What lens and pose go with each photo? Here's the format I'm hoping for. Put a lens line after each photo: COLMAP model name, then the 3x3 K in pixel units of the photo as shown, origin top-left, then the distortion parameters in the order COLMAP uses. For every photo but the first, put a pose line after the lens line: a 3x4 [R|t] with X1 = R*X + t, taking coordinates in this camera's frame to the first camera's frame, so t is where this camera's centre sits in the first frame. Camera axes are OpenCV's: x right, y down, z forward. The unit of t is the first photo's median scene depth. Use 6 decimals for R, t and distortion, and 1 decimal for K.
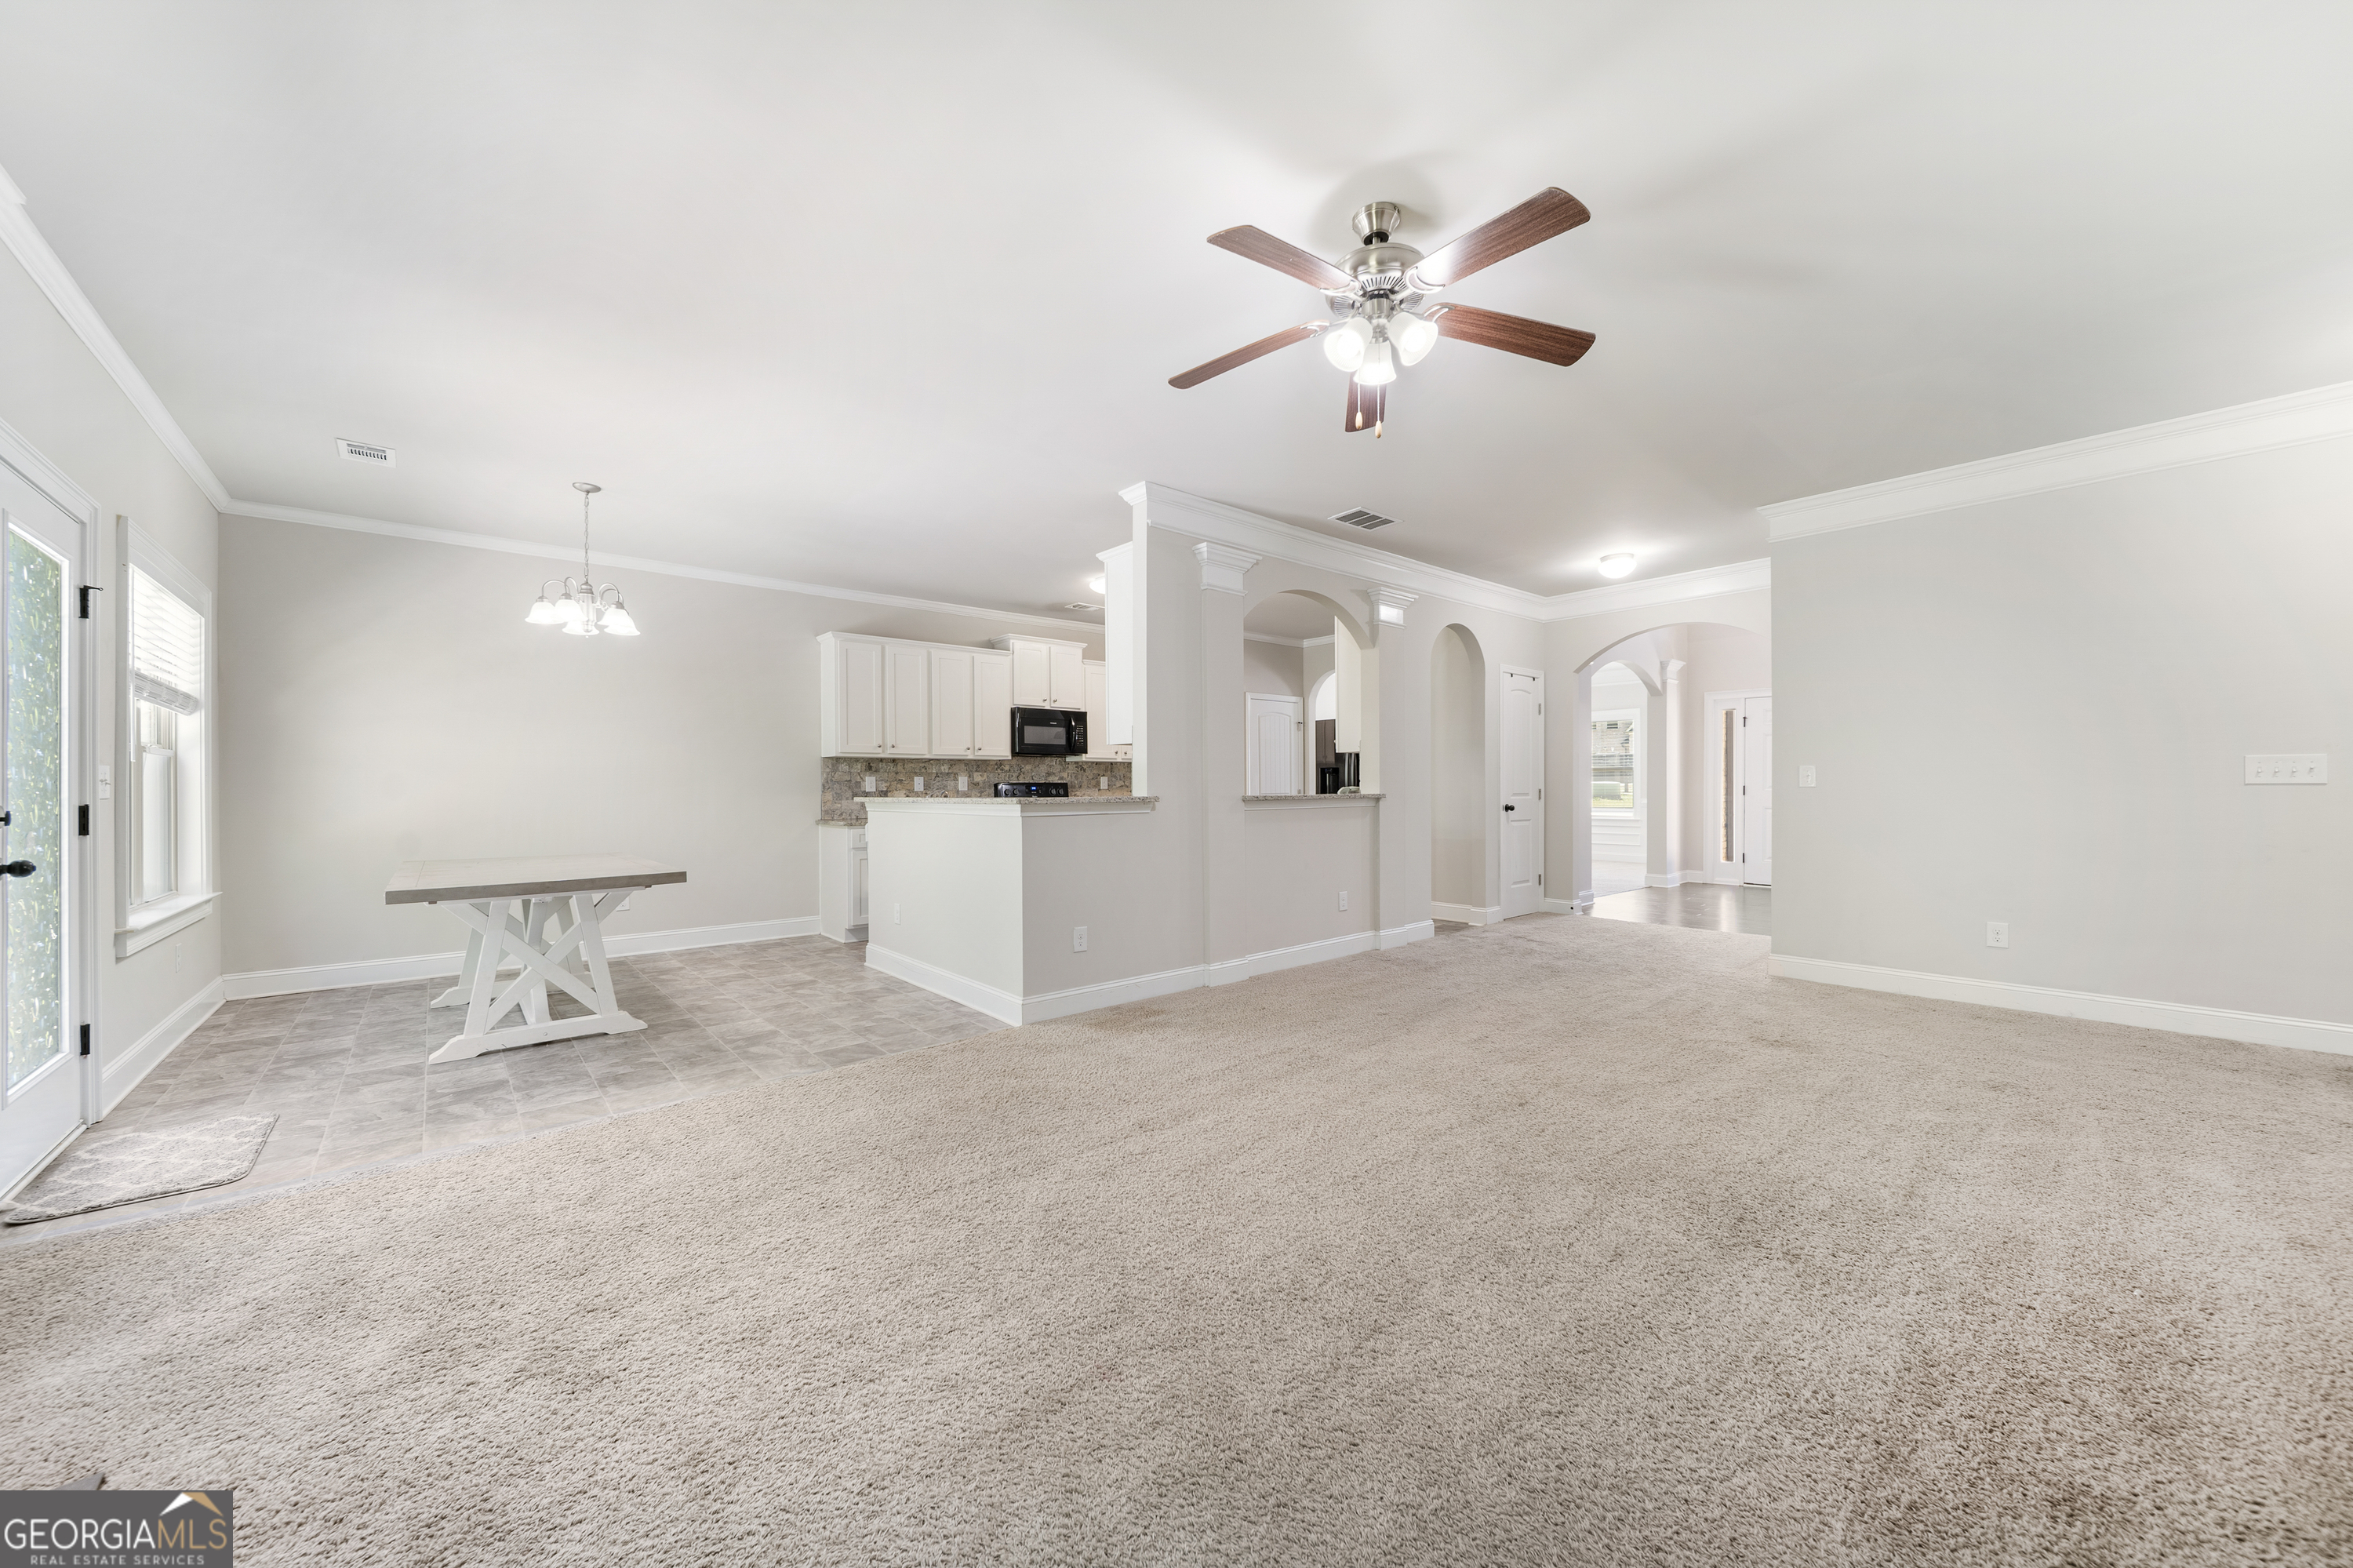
lens RADIAL K [[847.0, 0, 1185.5], [0, 847.0, 784.1], [0, 0, 1]] dist [0.000353, -0.002055]
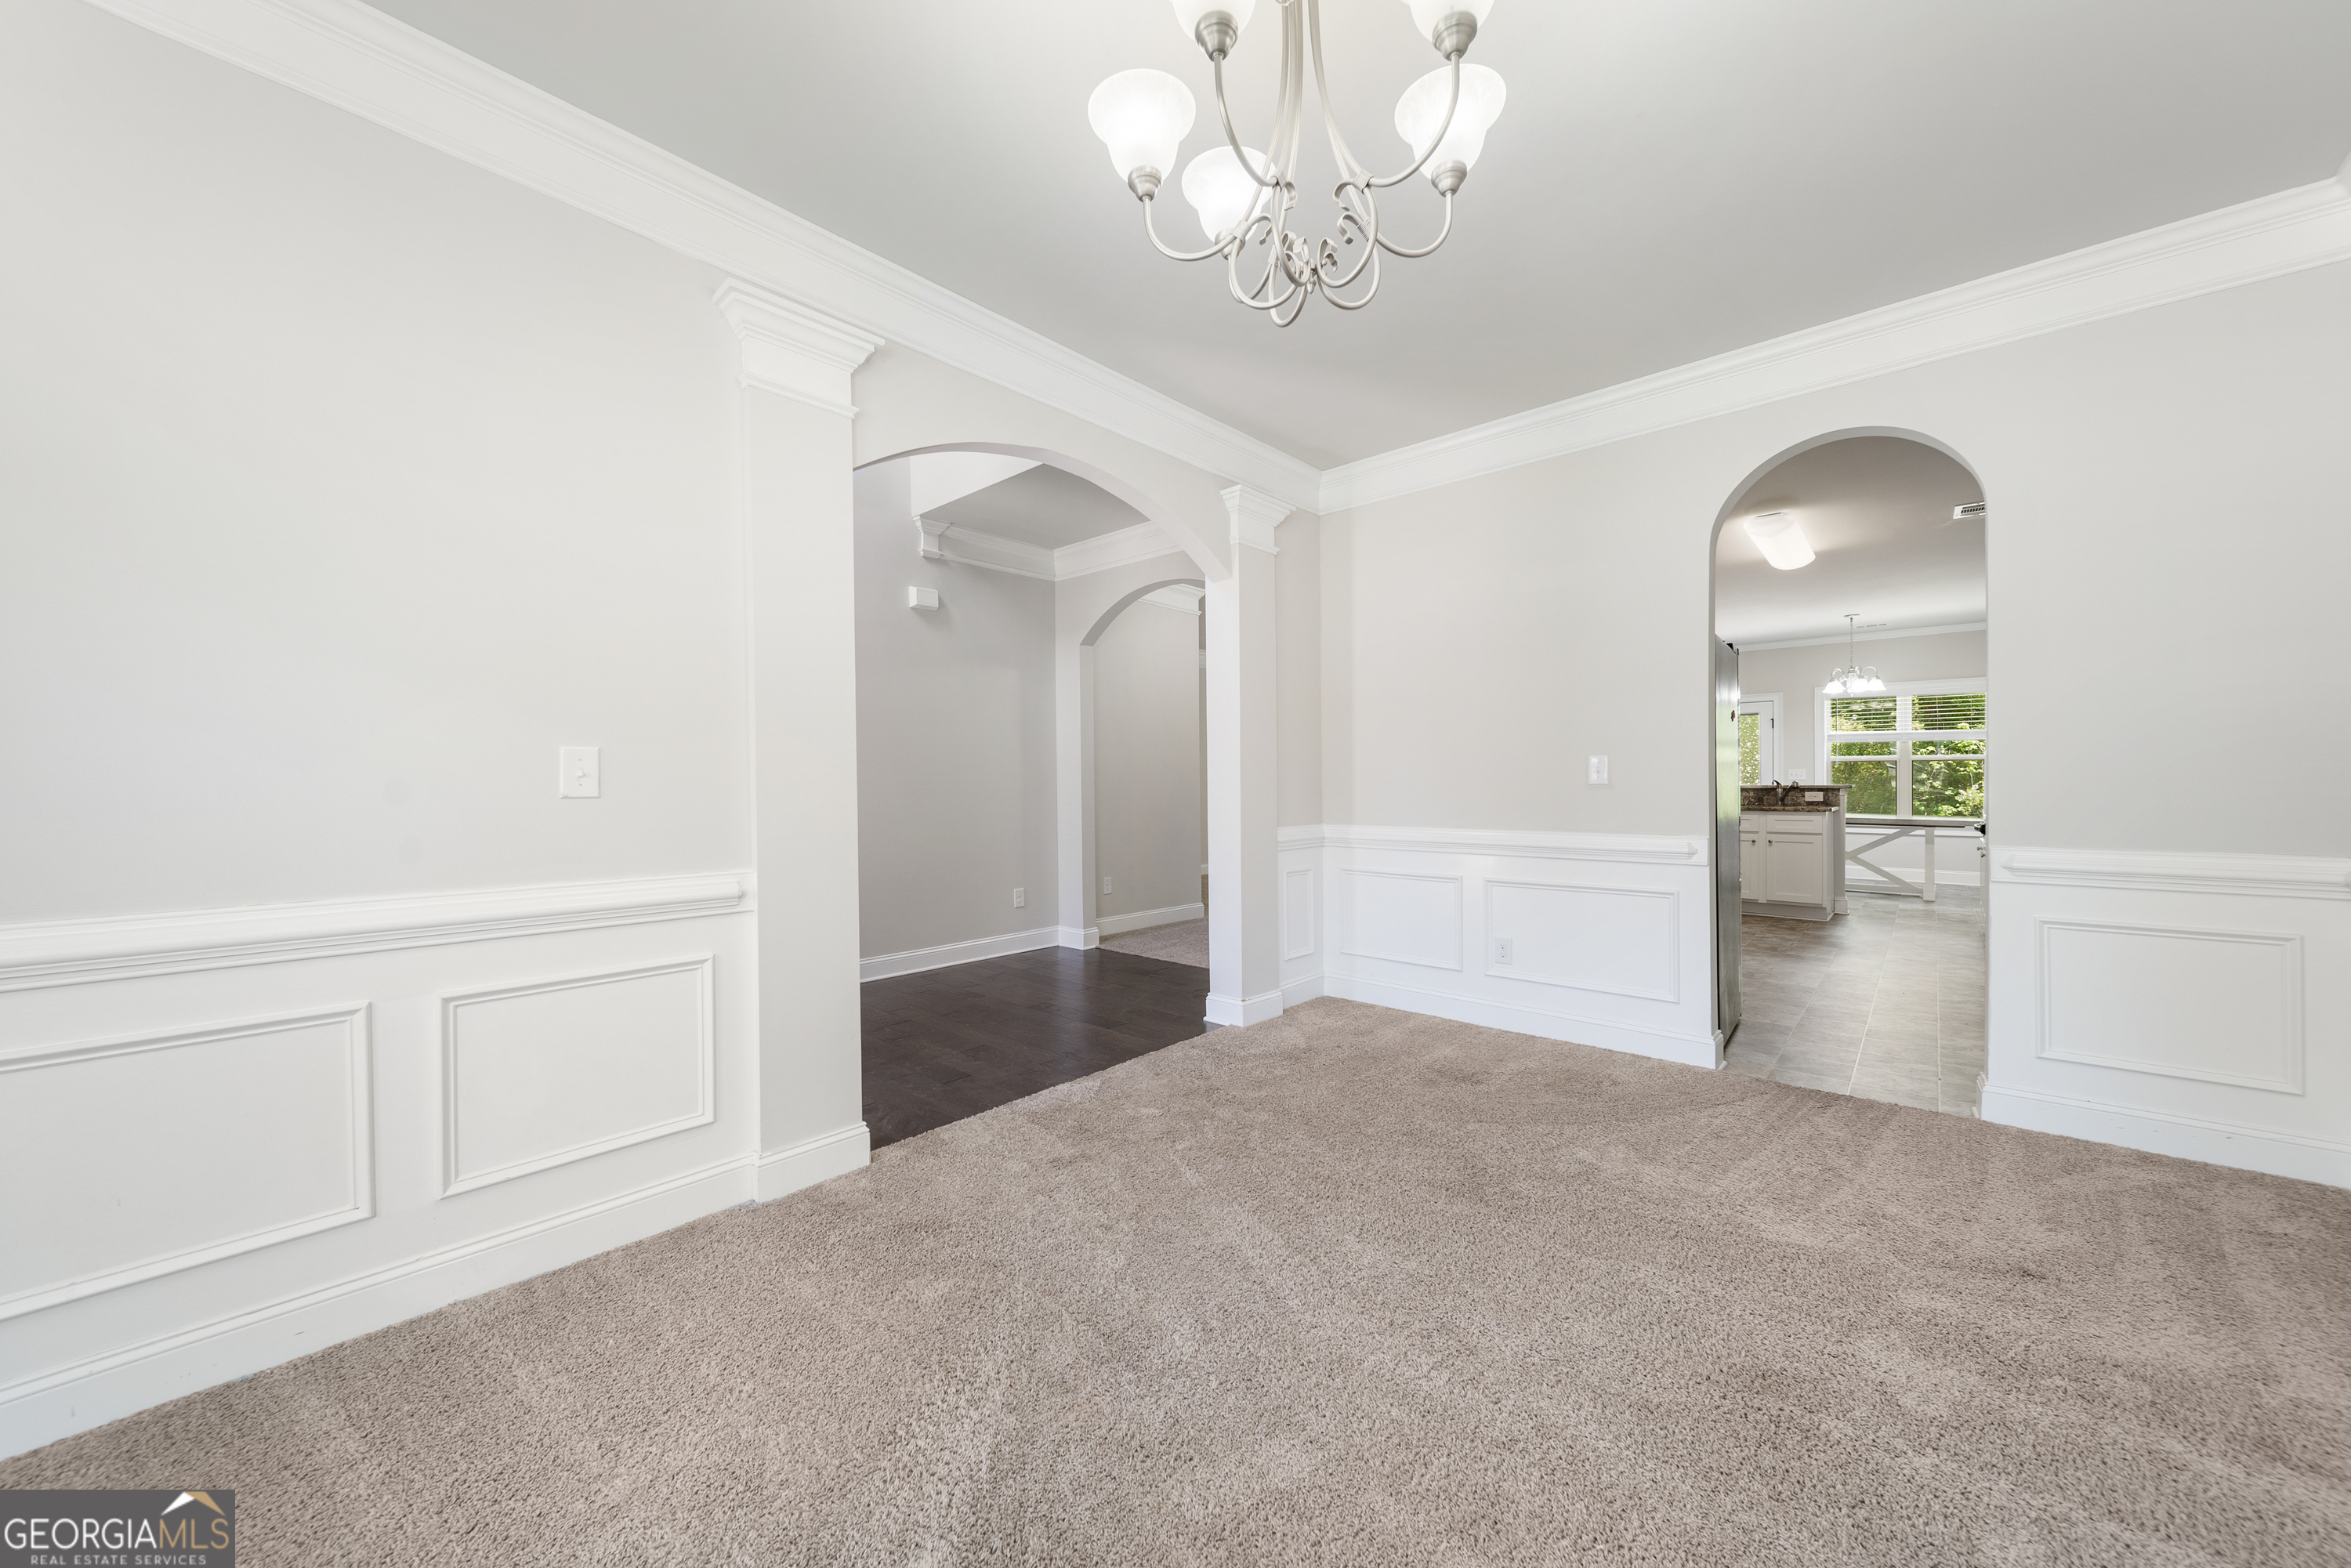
lens RADIAL K [[846.2, 0, 1177.6], [0, 846.2, 786.4], [0, 0, 1]] dist [0.000353, -0.002055]
pose [[-0.992594, 0.015143, -0.120534, 0.662317], [0.015017, 0.999885, 0.001954, 0.000174], [0.120550, 0.000129, -0.992707, 1.773054]]
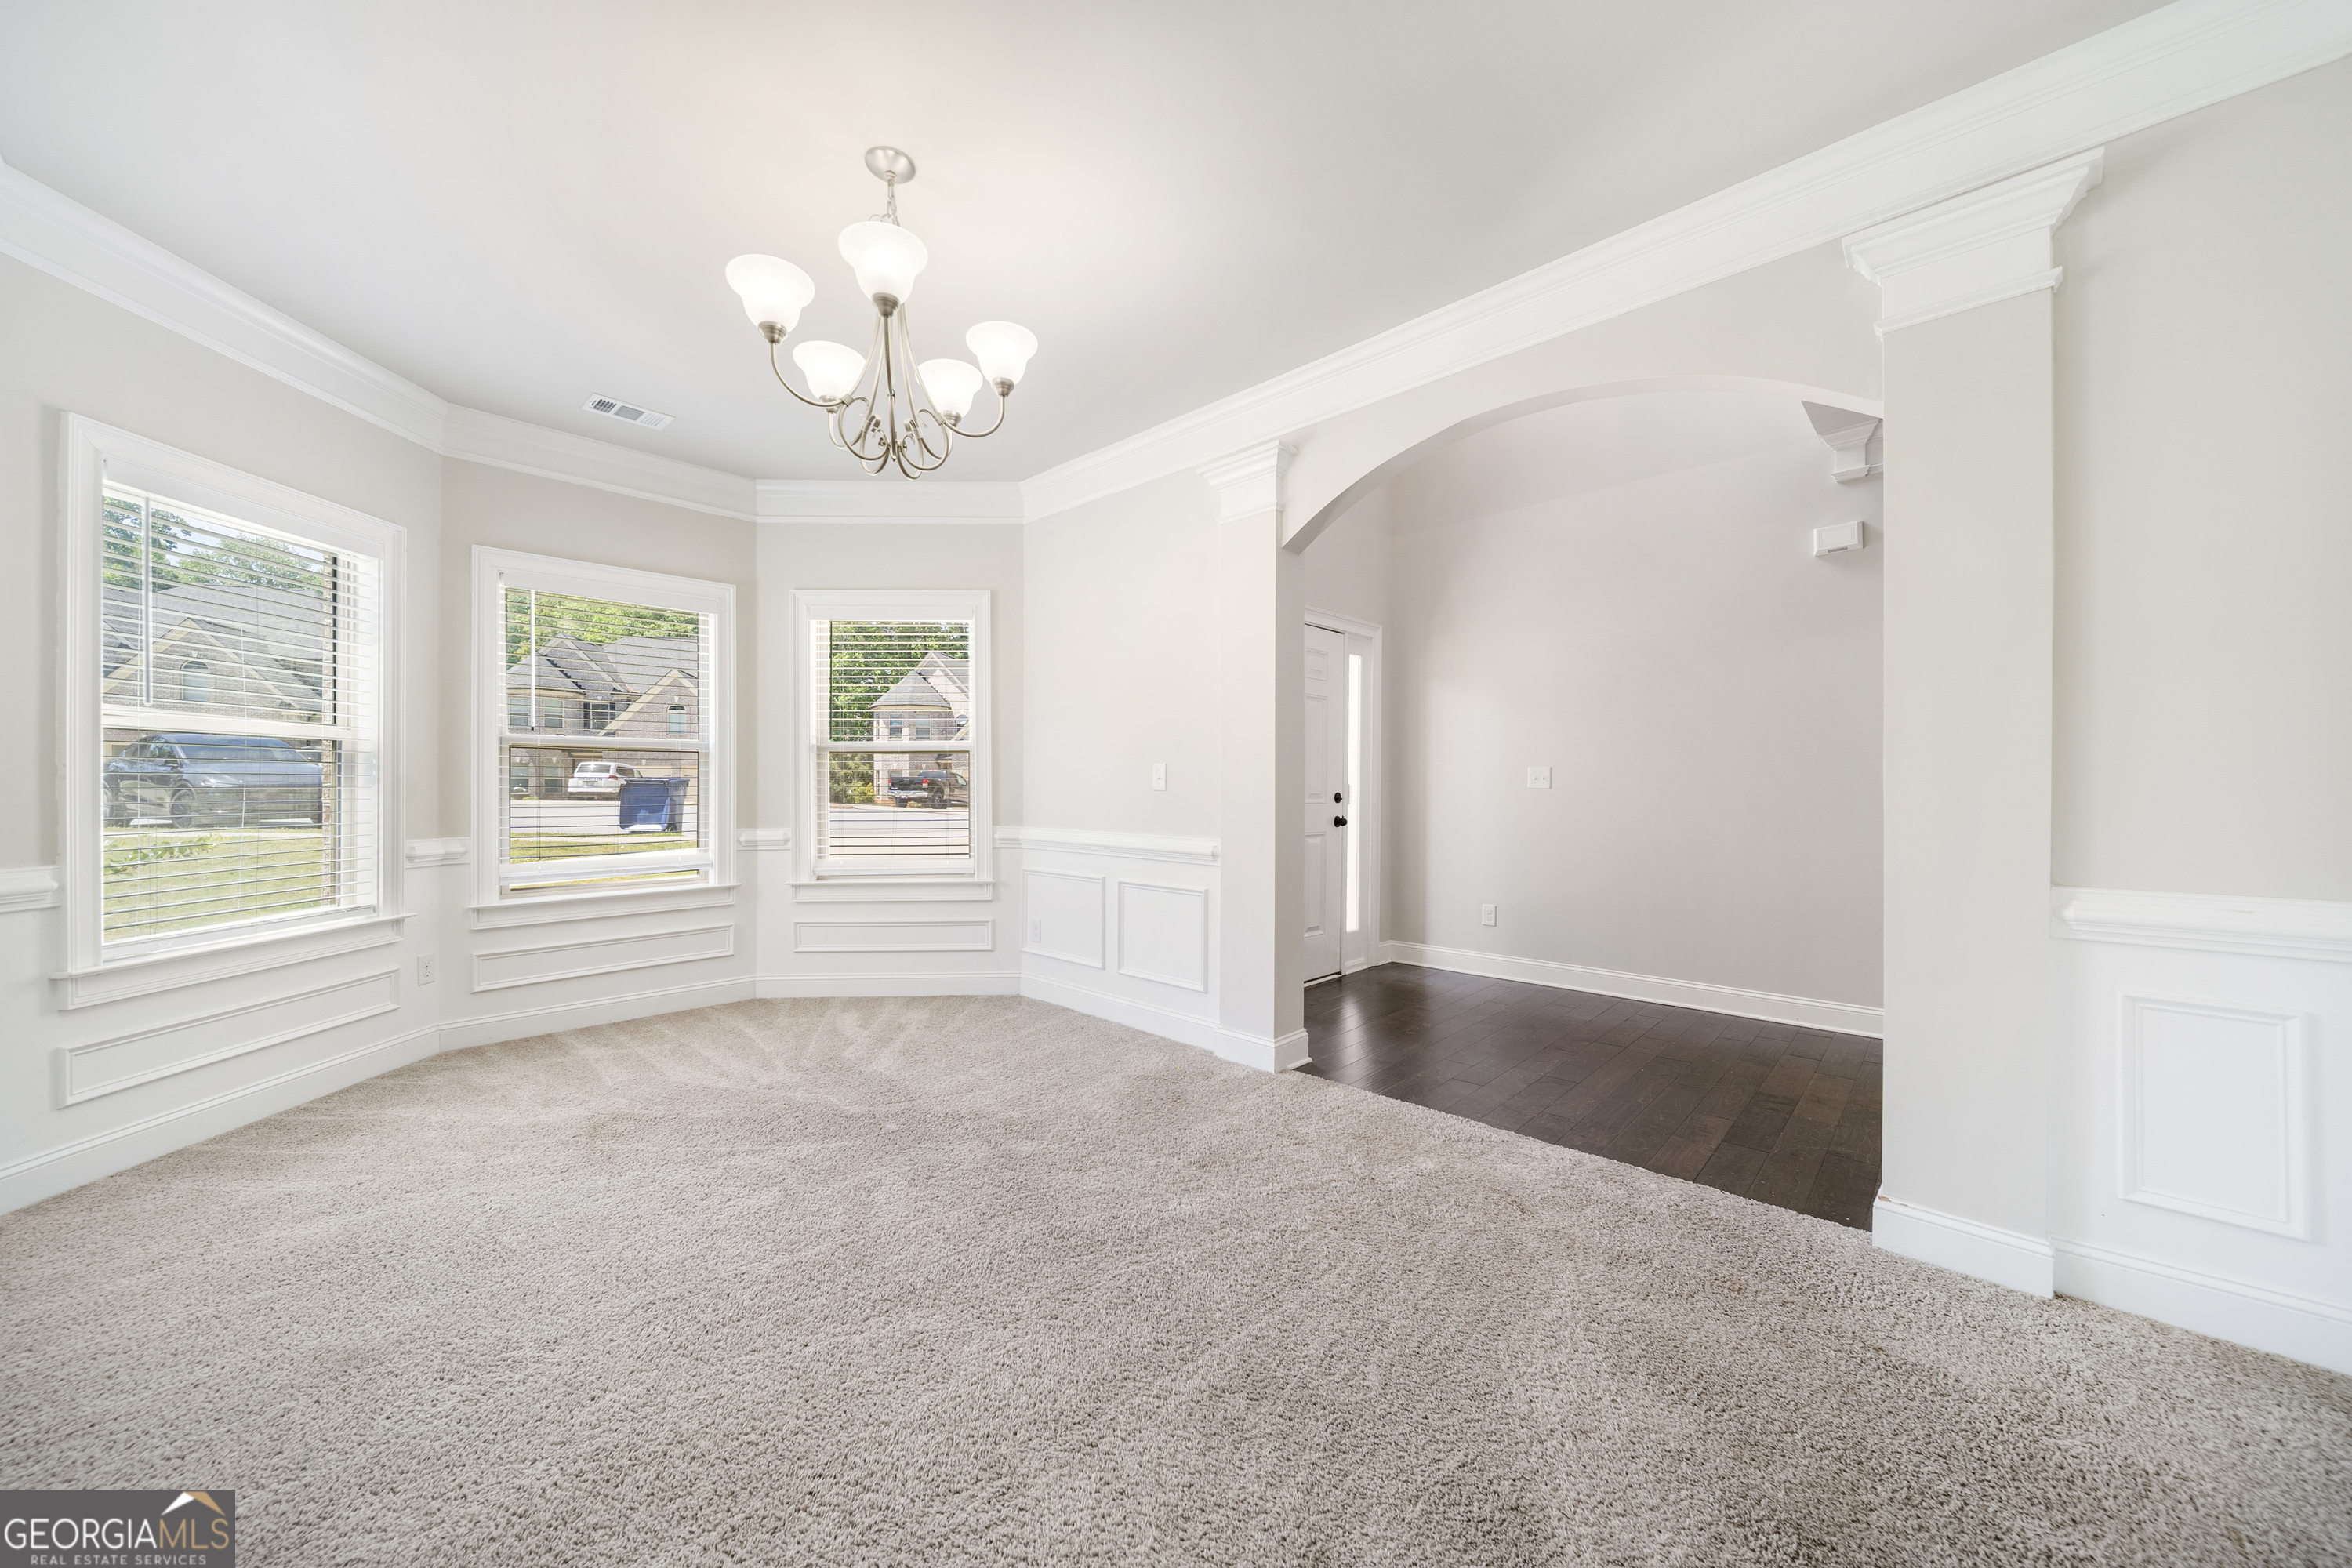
lens RADIAL K [[846.6, 0, 1178.8], [0, 846.6, 787.6], [0, 0, 1]] dist [0.000353, -0.002055]
pose [[-0.099731, 0.004325, 0.995005, 0.275862], [-0.001866, 0.999988, -0.004534, 0.001820], [-0.995013, -0.002309, -0.099722, 1.493931]]
